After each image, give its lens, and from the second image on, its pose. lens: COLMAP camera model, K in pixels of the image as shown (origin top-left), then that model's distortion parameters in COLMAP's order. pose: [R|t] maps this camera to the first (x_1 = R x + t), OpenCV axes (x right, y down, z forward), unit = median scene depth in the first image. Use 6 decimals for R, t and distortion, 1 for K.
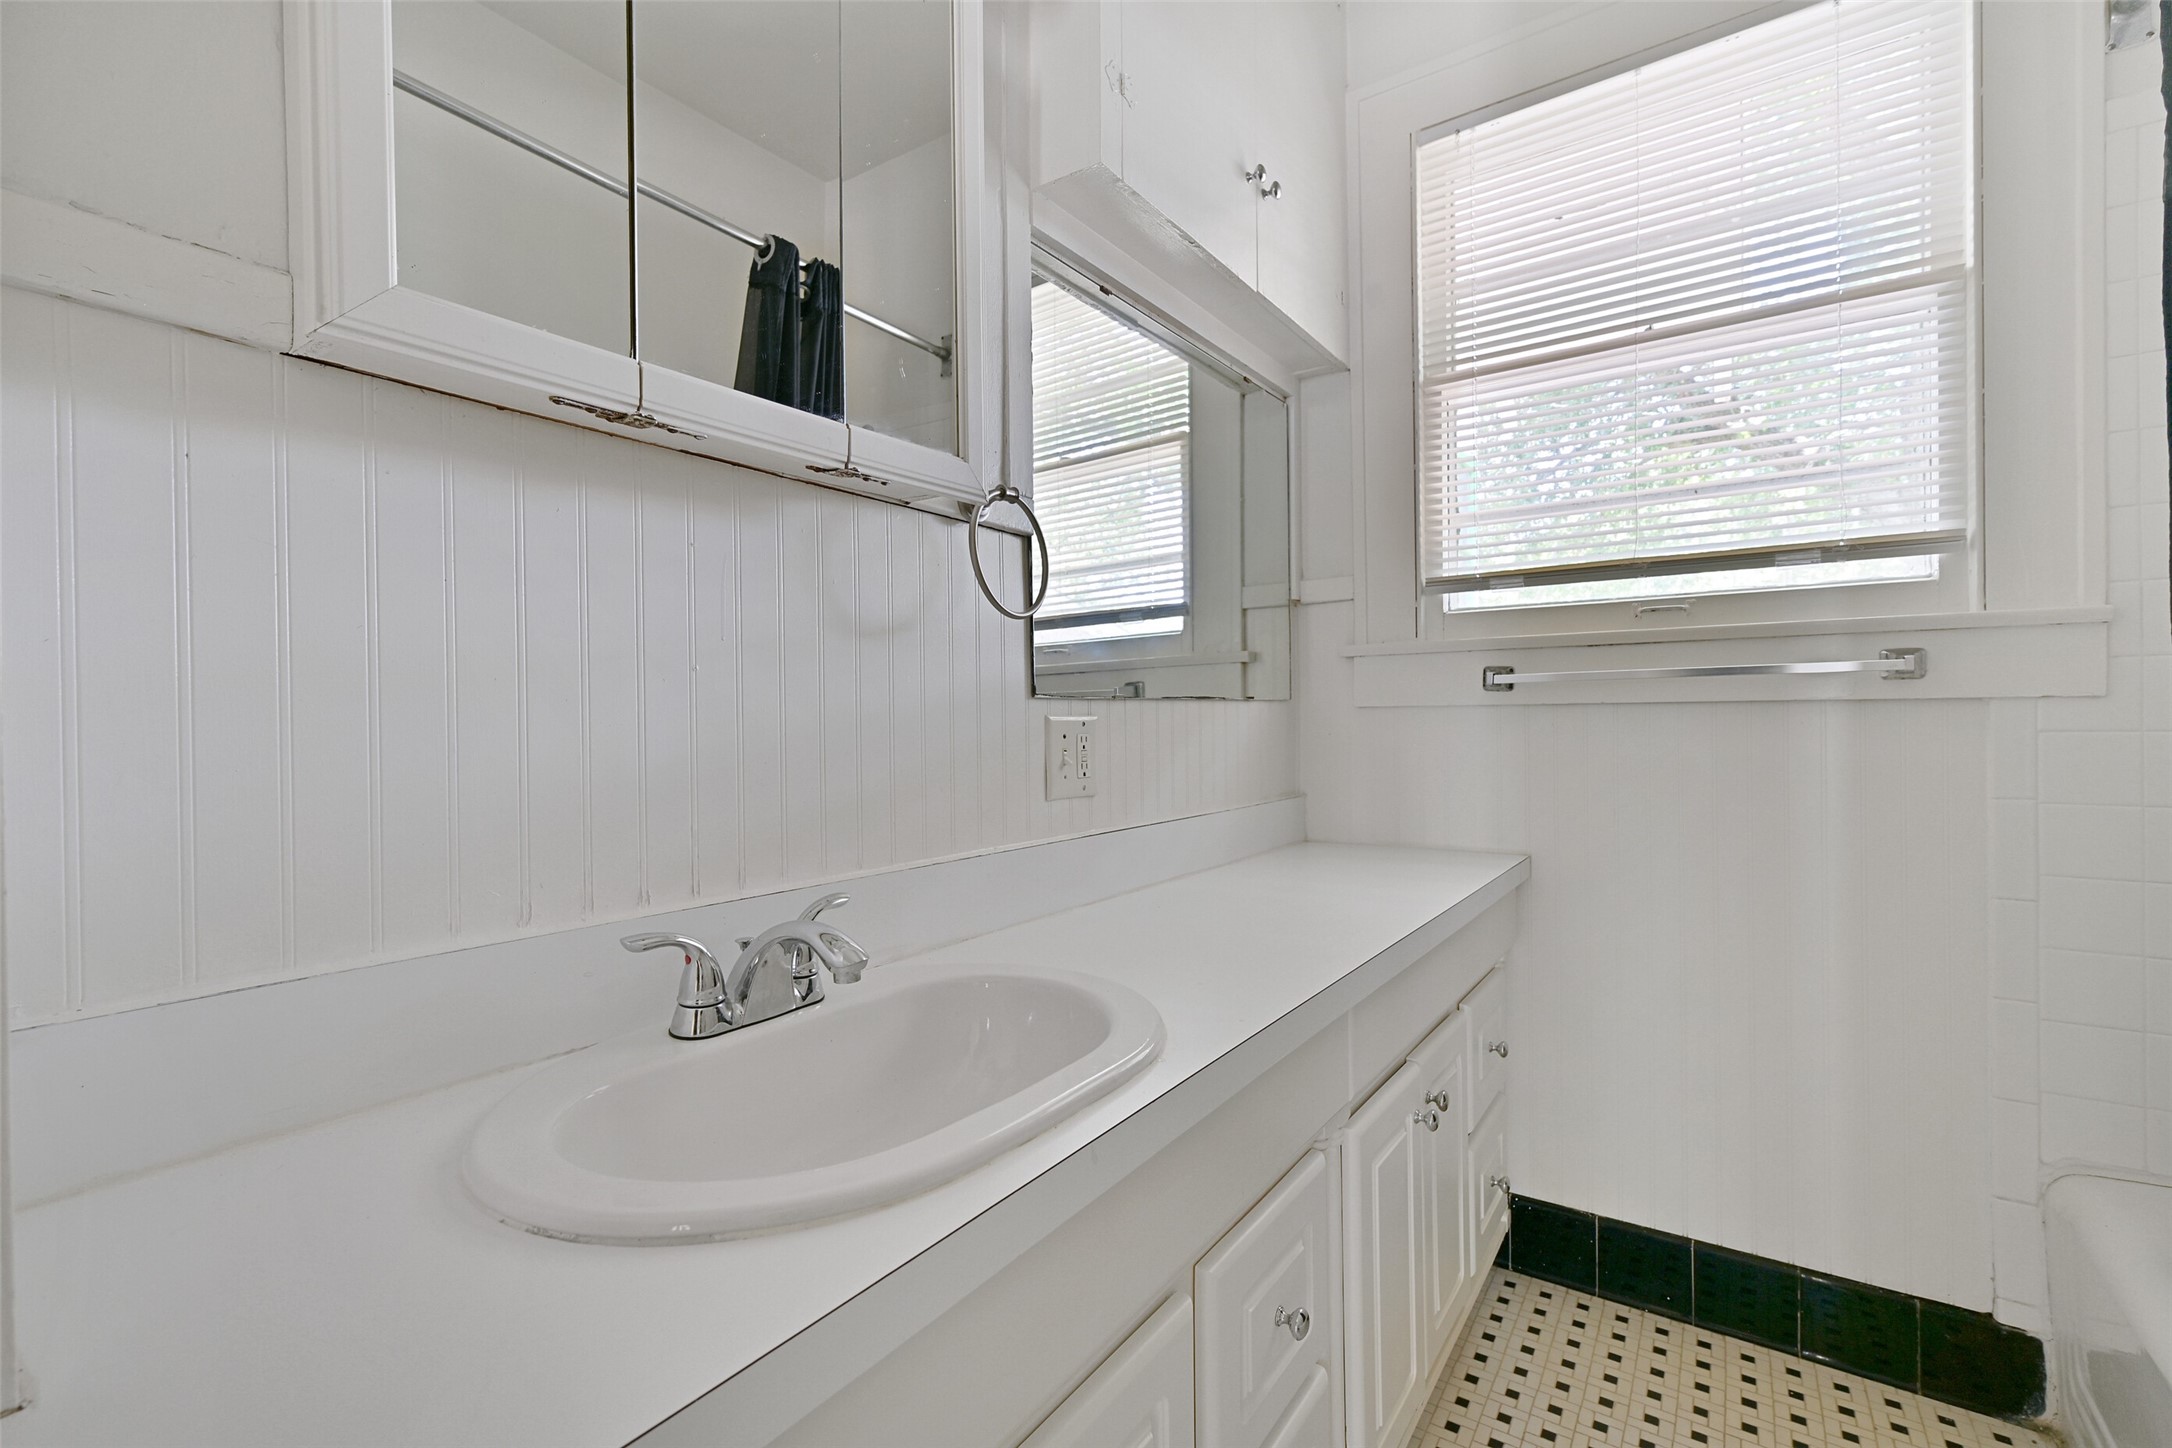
lens RADIAL K [[934.0, 0, 1093.4], [0, 934.0, 729.6], [0, 0, 1]] dist [0.007333, -0.000034]
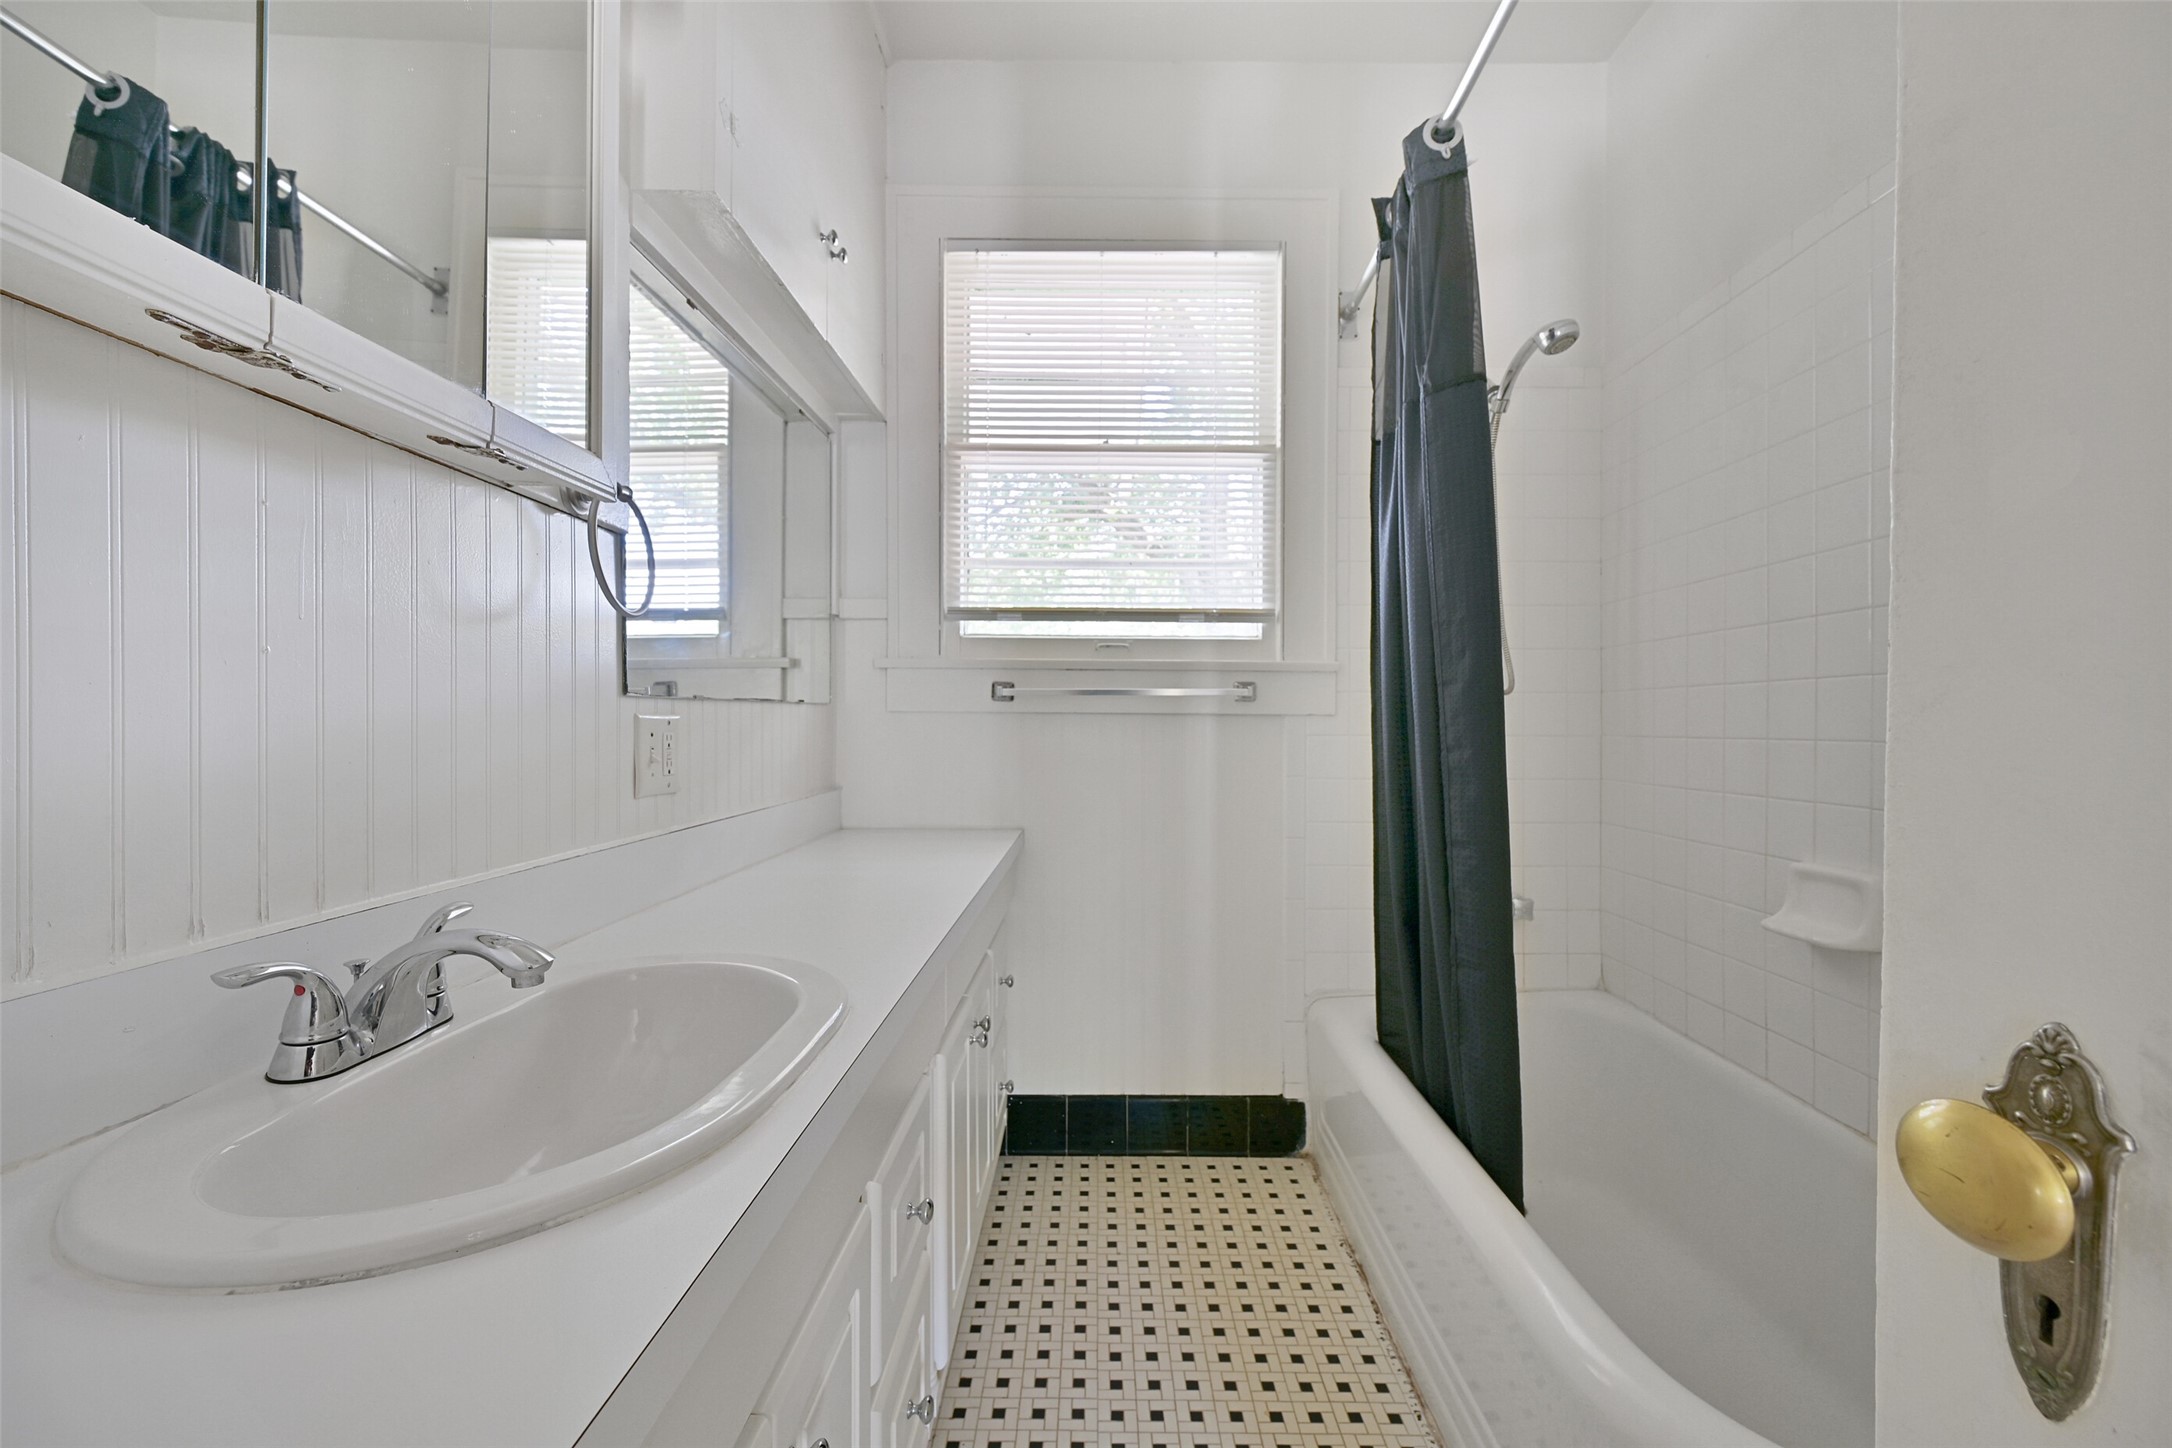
lens RADIAL K [[855.8, 0, 1081.2], [0, 855.8, 732.0], [0, 0, 1]] dist [0.000256, -0.000851]
pose [[0.832129, 0.009030, 0.554509, -0.146407], [-0.009688, 0.999952, -0.001747, 0.001378], [-0.554498, -0.003918, 0.832176, -0.028645]]
